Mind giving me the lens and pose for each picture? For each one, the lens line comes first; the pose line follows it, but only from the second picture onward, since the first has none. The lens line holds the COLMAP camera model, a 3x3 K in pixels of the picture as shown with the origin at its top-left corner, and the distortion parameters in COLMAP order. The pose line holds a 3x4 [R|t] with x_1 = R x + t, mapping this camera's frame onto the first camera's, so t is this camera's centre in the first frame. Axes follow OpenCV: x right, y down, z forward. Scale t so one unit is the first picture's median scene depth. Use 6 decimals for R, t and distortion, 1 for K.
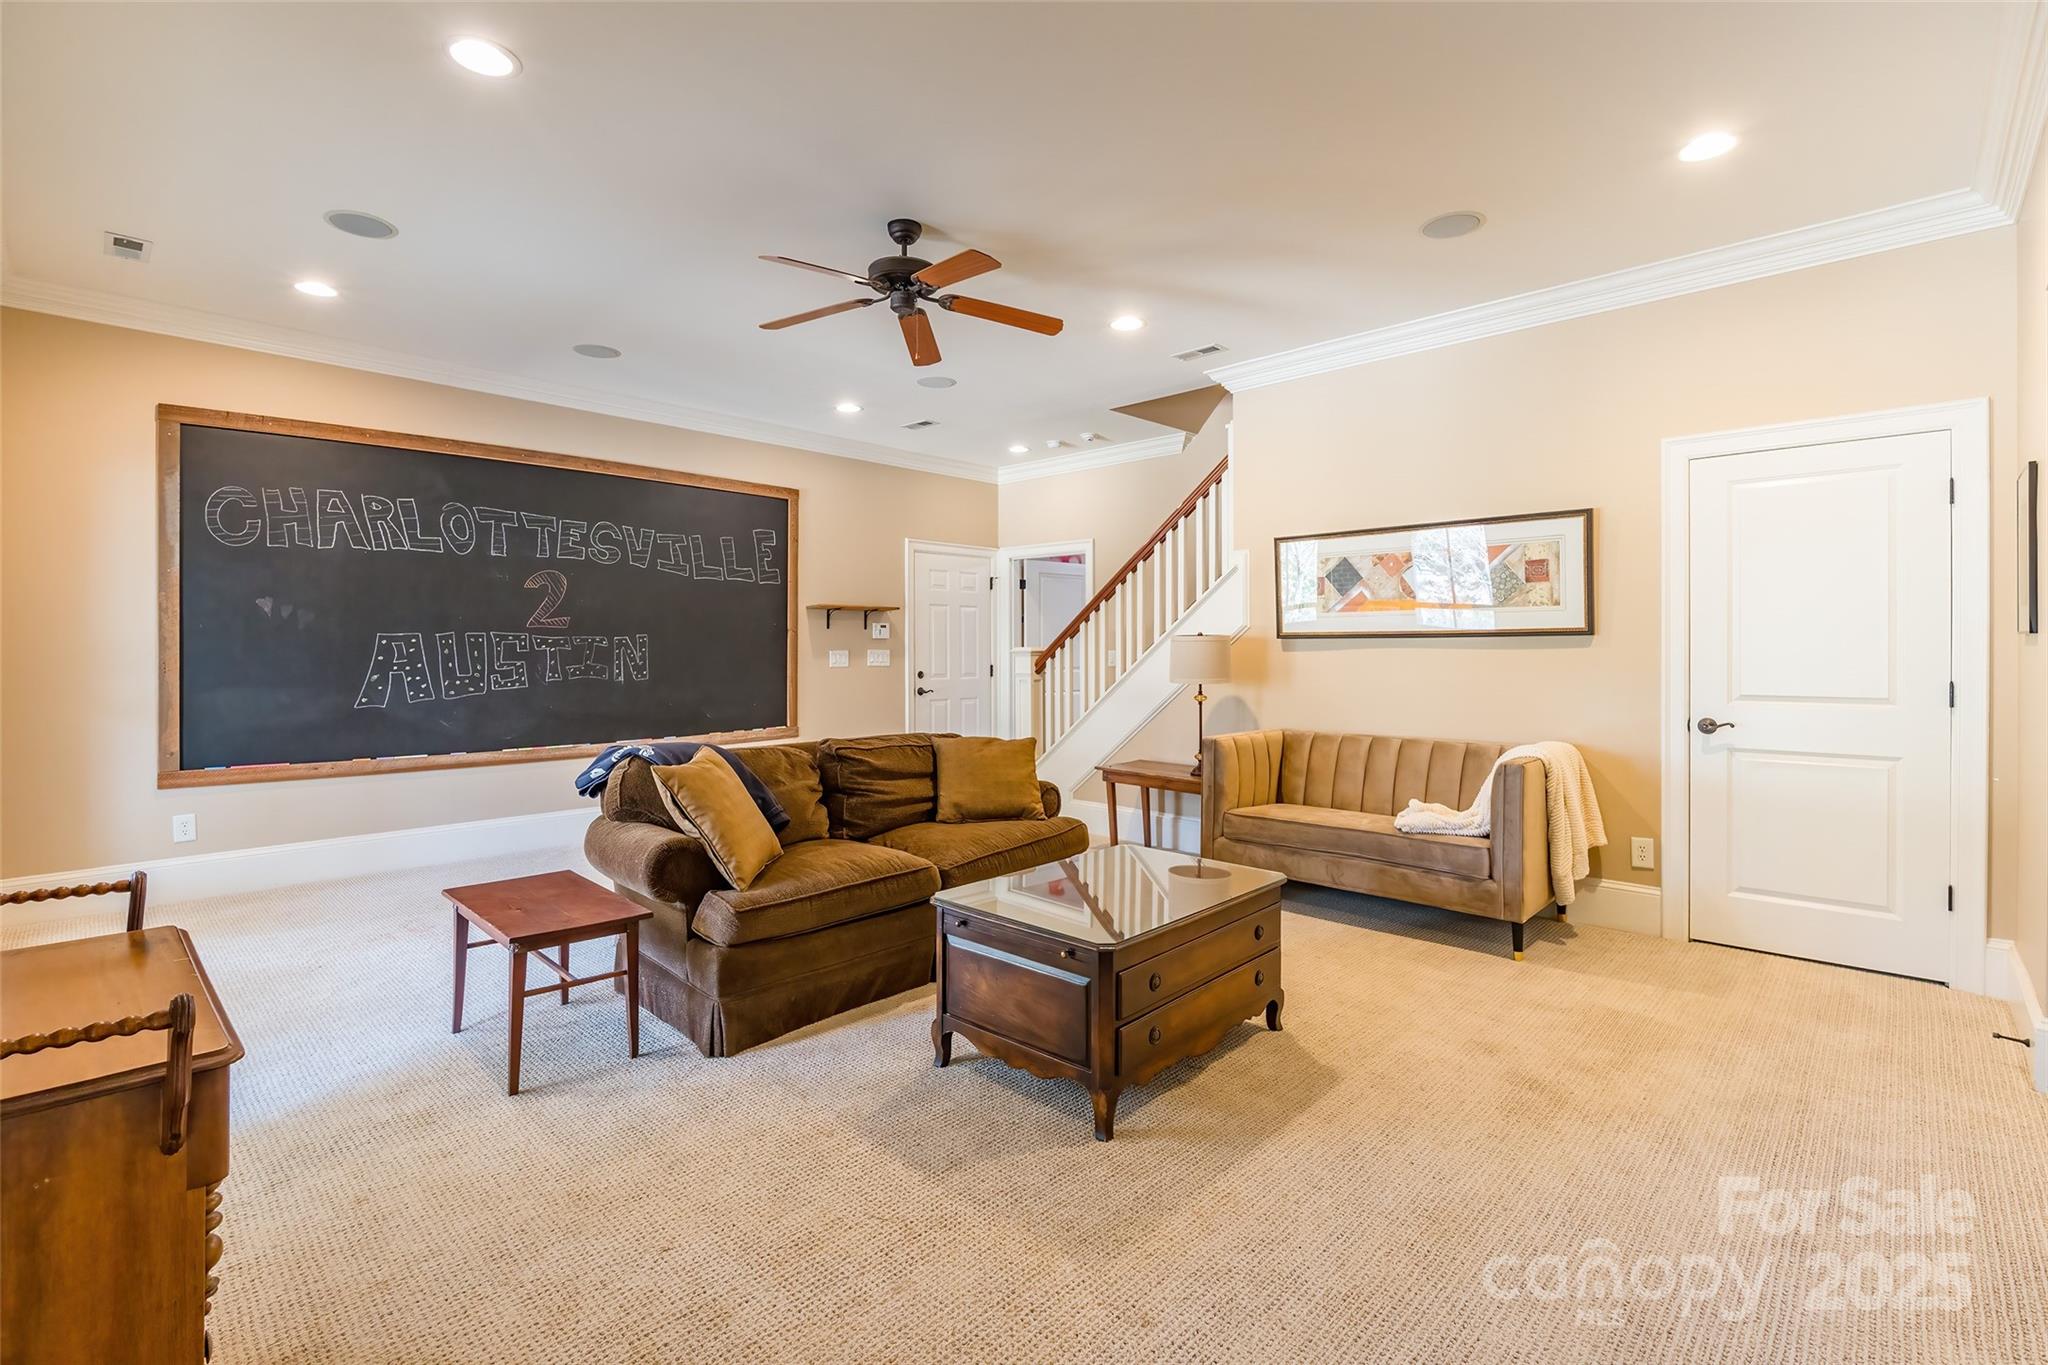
lens RADIAL K [[910.8, 0, 1030.1], [0, 910.8, 638.2], [0, 0, 1]] dist [-0.001623, -0.000102]
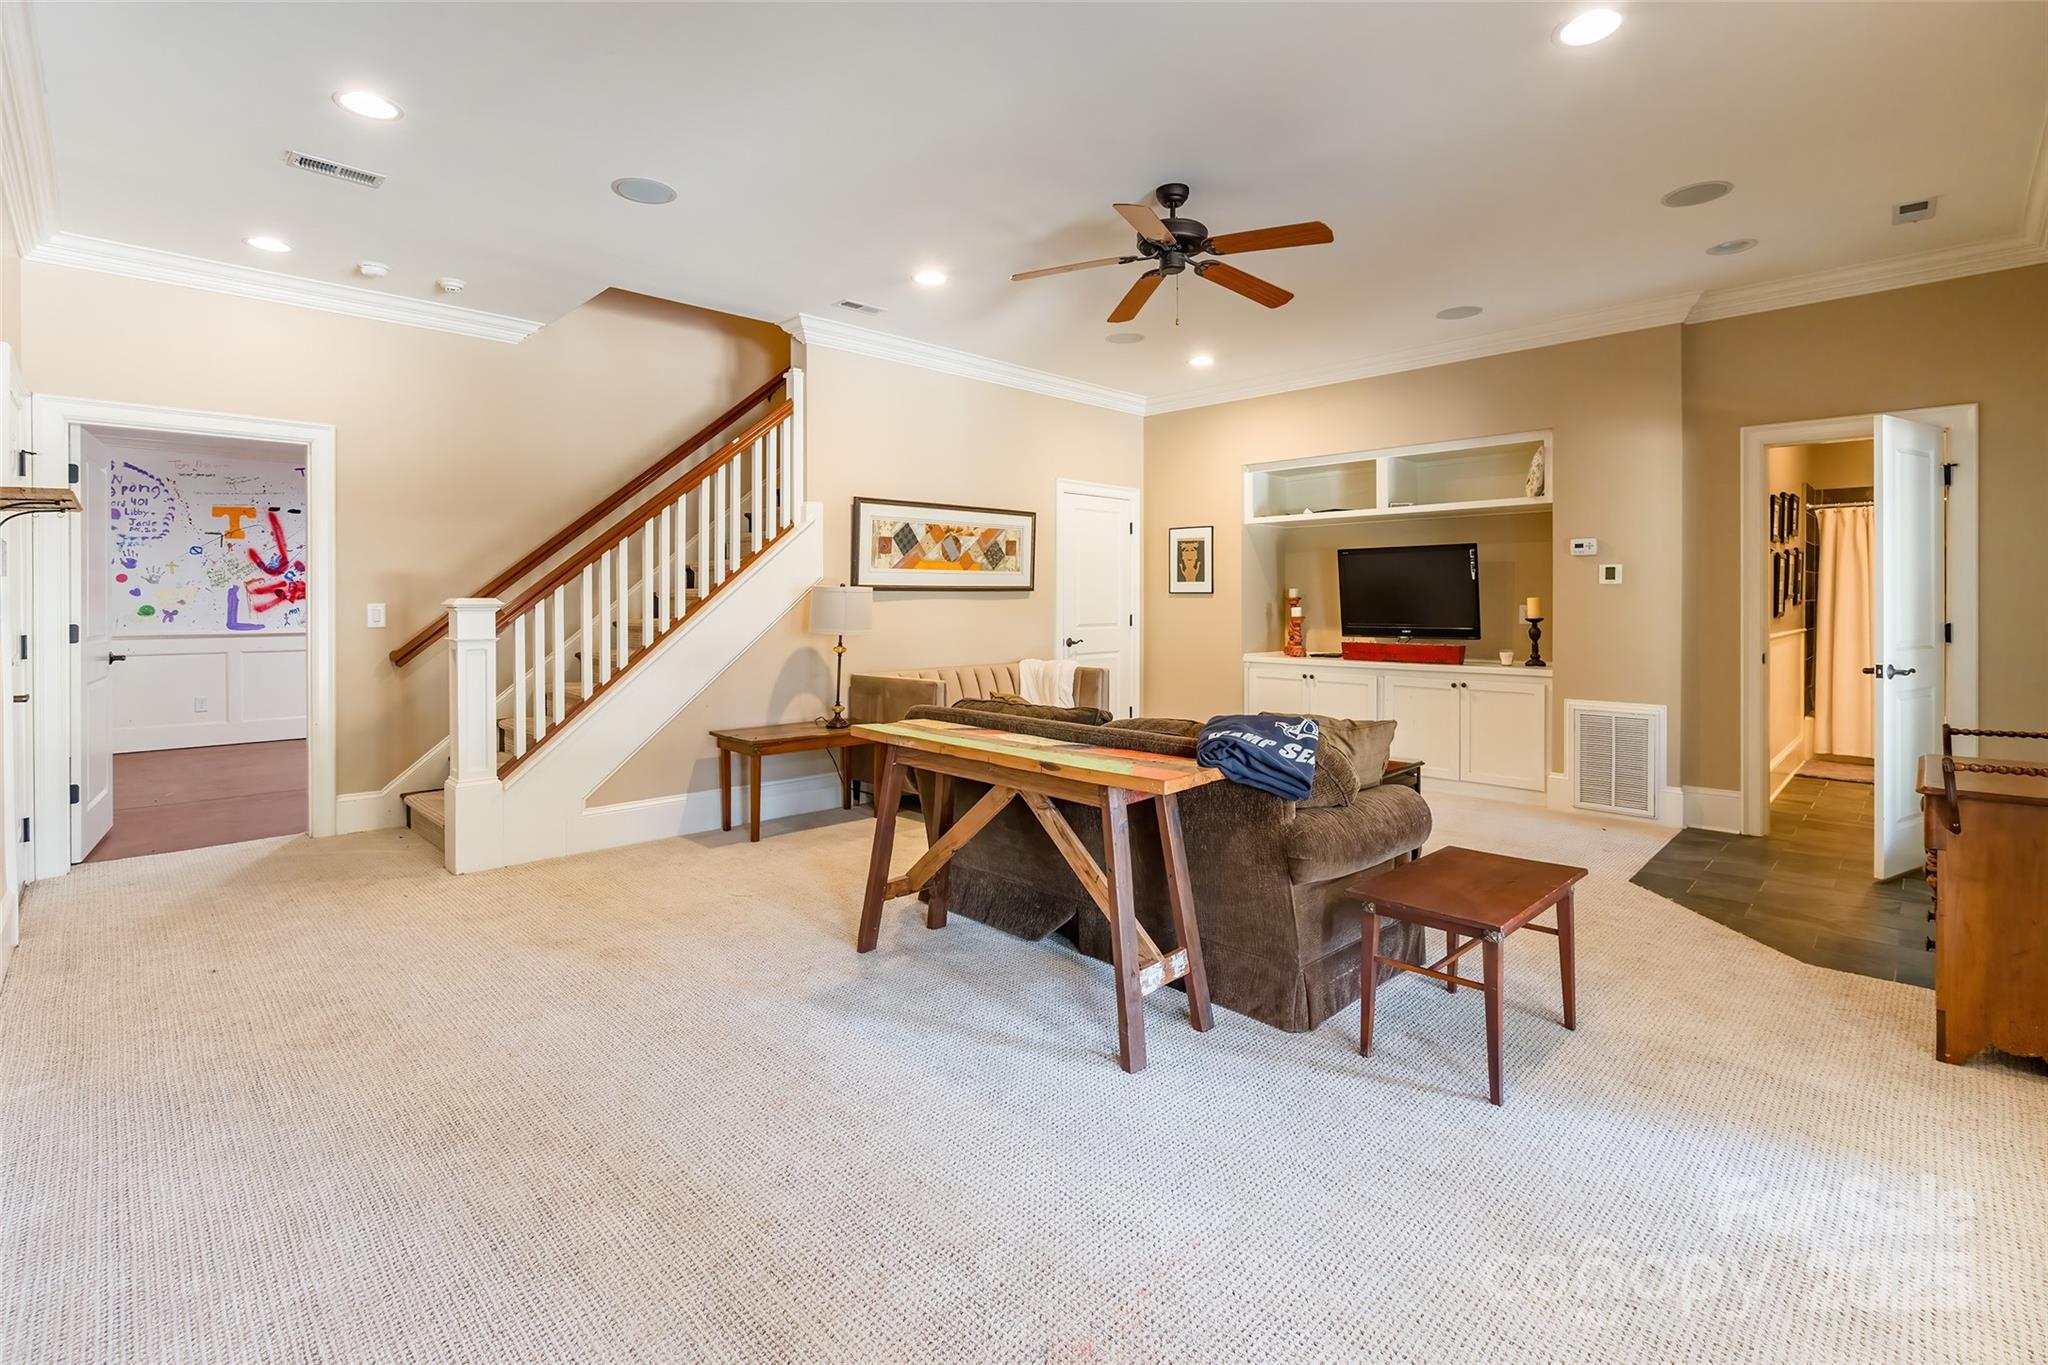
lens RADIAL K [[955.3, 0, 1031.2], [0, 955.3, 612.3], [0, 0, 1]] dist [-0.008266, -0.000240]
pose [[0.029050, -0.012109, 0.999505, -0.928356], [-0.004323, 0.999916, 0.012239, 0.012016], [-0.999569, -0.004677, 0.028996, 0.824735]]
